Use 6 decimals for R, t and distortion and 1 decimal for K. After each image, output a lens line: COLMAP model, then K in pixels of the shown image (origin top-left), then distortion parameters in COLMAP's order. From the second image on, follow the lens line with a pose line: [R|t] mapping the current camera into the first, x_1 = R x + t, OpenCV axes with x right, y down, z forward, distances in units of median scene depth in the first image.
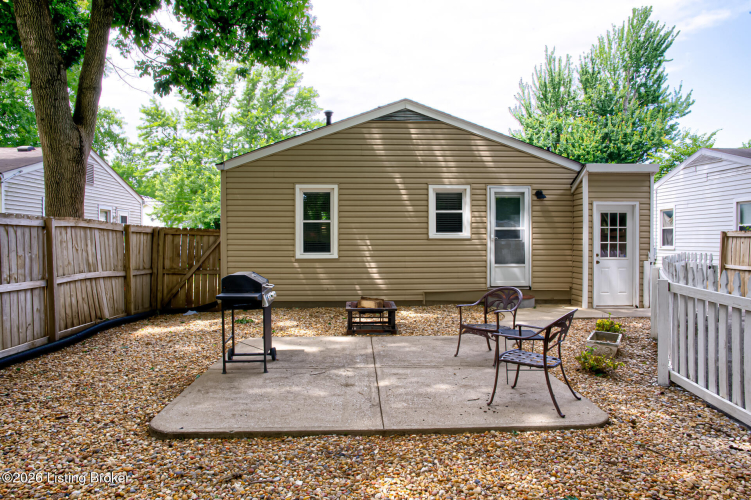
lens RADIAL K [[514.6, 0, 372.5], [0, 514.6, 249.5], [0, 0, 1]] dist [-0.067834, 0.068302]
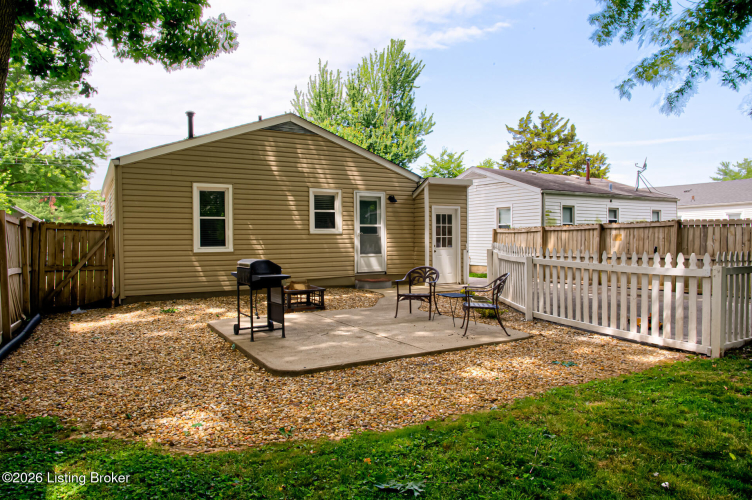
lens RADIAL K [[515.3, 0, 376.5], [0, 515.3, 246.9], [0, 0, 1]] dist [-0.067834, 0.068302]
pose [[0.885193, -0.011872, 0.465073, -0.301707], [0.012853, 0.999917, 0.001063, 0.009796], [-0.465047, 0.005036, 0.885272, -0.114033]]
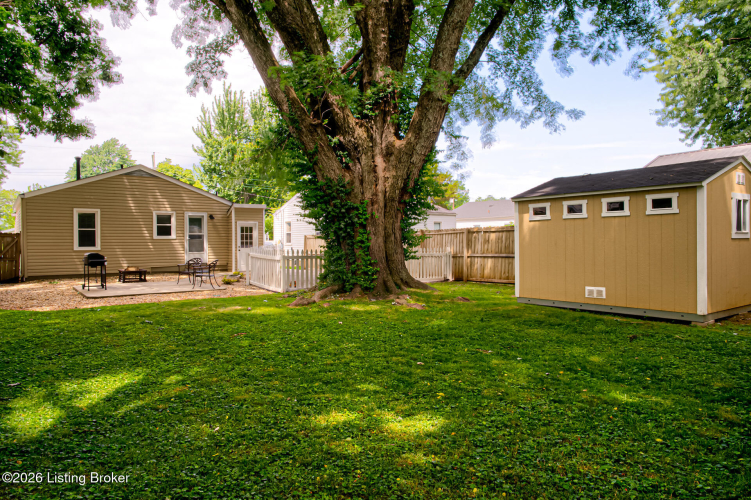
lens RADIAL K [[514.6, 0, 377.2], [0, 514.6, 243.3], [0, 0, 1]] dist [-0.067834, 0.068302]
pose [[0.819341, -0.004957, 0.573286, -0.287558], [0.010957, 0.999915, -0.007013, 0.016766], [-0.573202, 0.012027, 0.819326, -1.004028]]
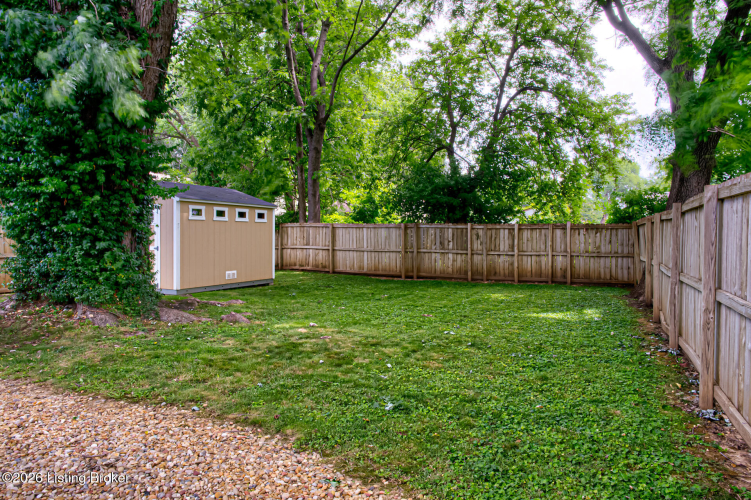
lens RADIAL K [[514.6, 0, 374.0], [0, 514.6, 248.3], [0, 0, 1]] dist [-0.067834, 0.068302]
pose [[-0.900864, -0.011947, 0.433938, -0.368683], [0.001267, 0.999545, 0.030151, -0.029070], [-0.434100, 0.027712, -0.900438, 2.728880]]
